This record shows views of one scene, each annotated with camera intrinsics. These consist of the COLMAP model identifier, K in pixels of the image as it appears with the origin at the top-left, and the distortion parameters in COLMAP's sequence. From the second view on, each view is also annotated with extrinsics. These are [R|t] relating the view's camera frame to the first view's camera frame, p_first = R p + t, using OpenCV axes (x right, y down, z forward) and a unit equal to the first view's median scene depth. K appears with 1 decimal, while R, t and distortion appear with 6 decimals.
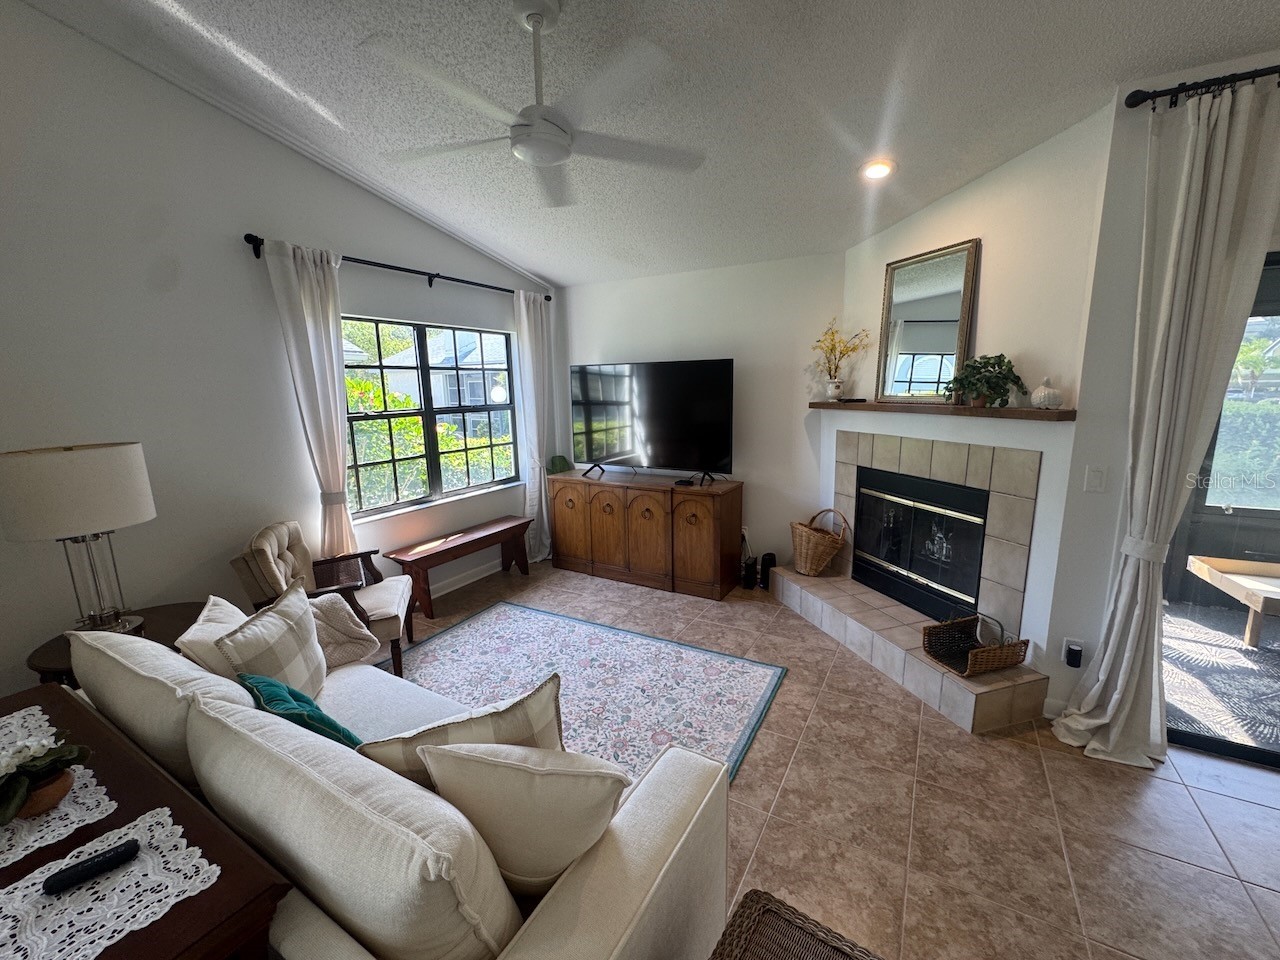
lens RADIAL K [[527.2, 0, 640.0], [0, 527.2, 480.0], [0, 0, 1]] dist [-0.003078, 0.000152]
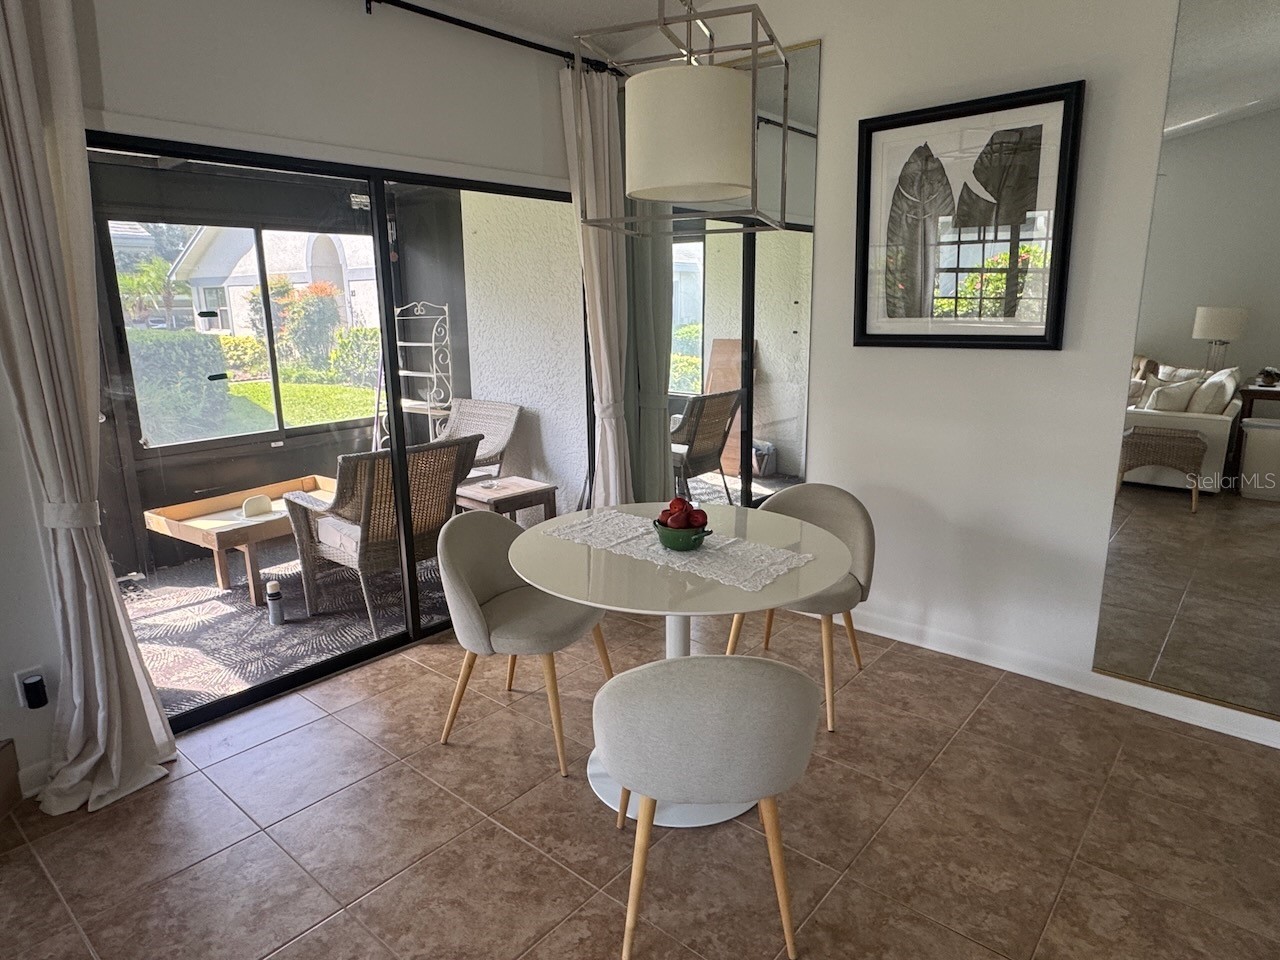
lens RADIAL K [[770.8, 0, 635.8], [0, 770.8, 481.9], [0, 0, 1]] dist [0.001830, -0.000040]
pose [[0.185531, -0.213197, 0.959232, 0.051159], [0.181859, 0.966766, 0.179697, 0.024988], [-0.965663, 0.141105, 0.218137, -0.008075]]
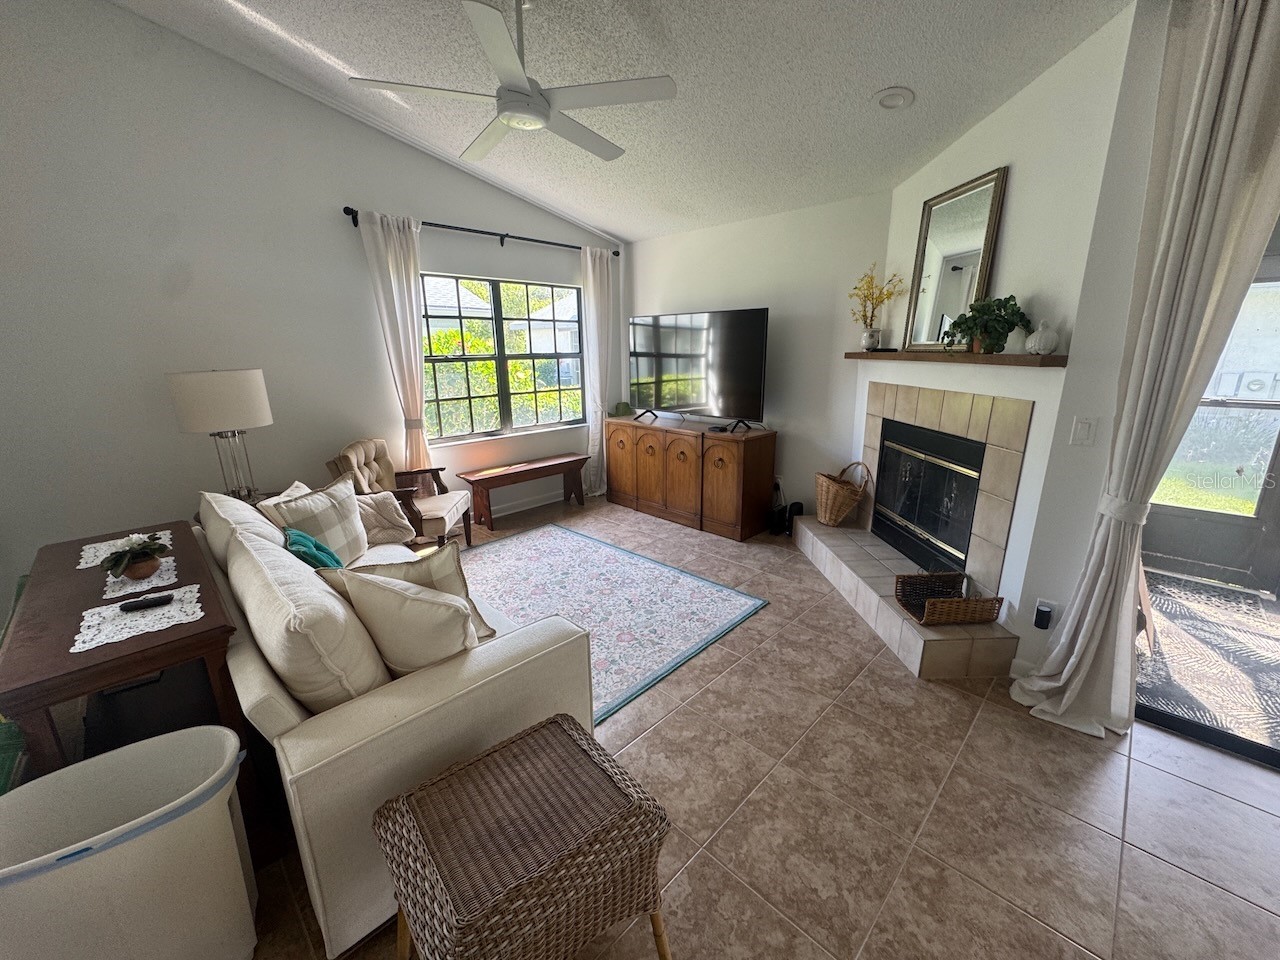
lens RADIAL K [[512.6, 0, 640.0], [0, 512.6, 480.0], [0, 0, 1]] dist [-0.002591, 0.000215]
pose [[0.967217, 0.072811, -0.243288, 0.248427], [-0.053141, 0.994836, 0.086468, 0.034268], [0.248328, -0.070704, 0.966092, -0.047864]]
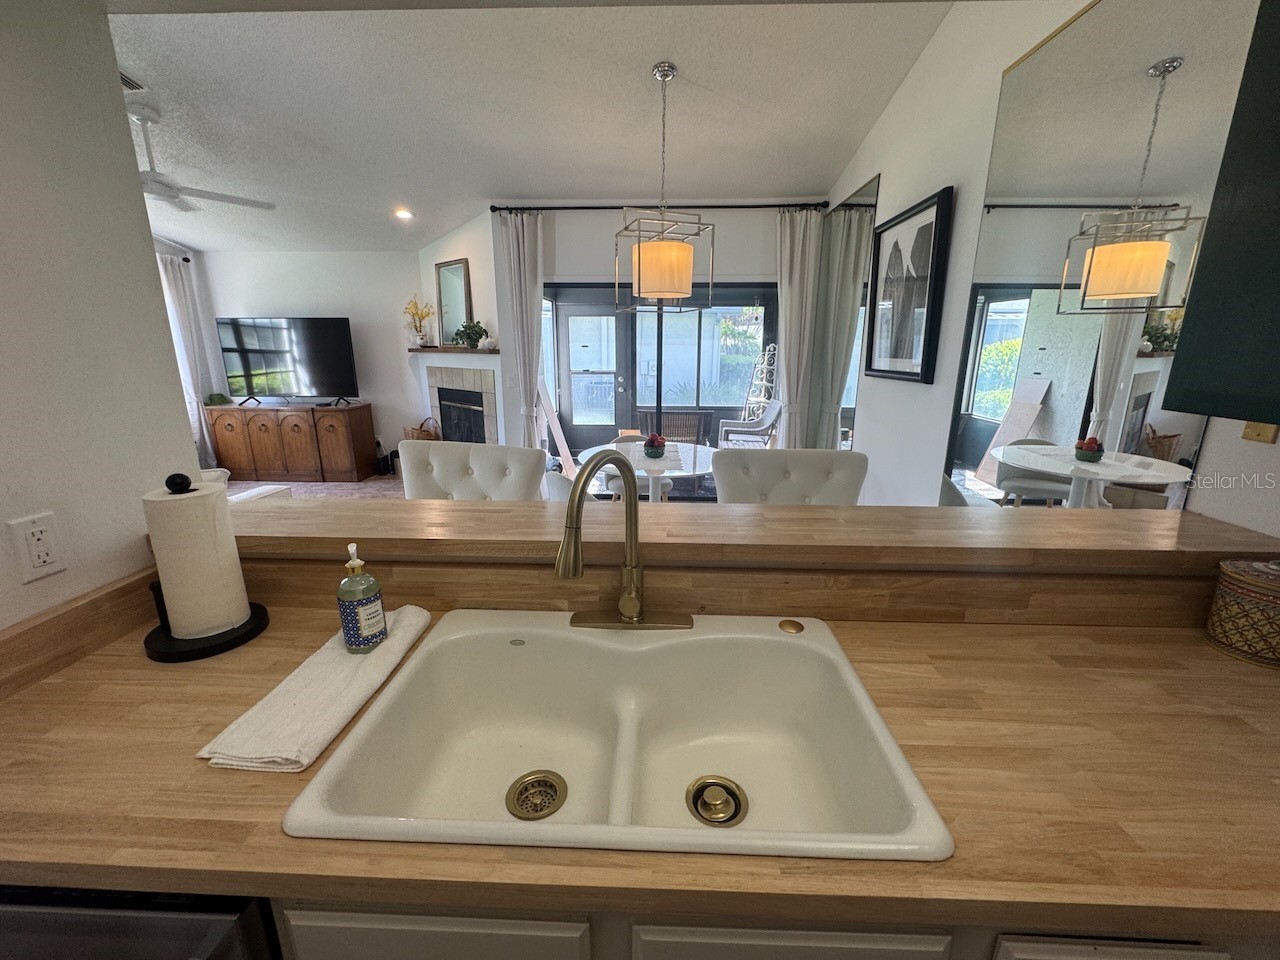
lens RADIAL K [[527.2, 0, 640.0], [0, 527.2, 480.0], [0, 0, 1]] dist [-0.003078, 0.000152]
pose [[0.884097, -0.098408, 0.456824, 0.221954], [0.065209, 0.993991, 0.087924, 0.180124], [-0.462731, -0.047945, 0.885201, -0.873466]]
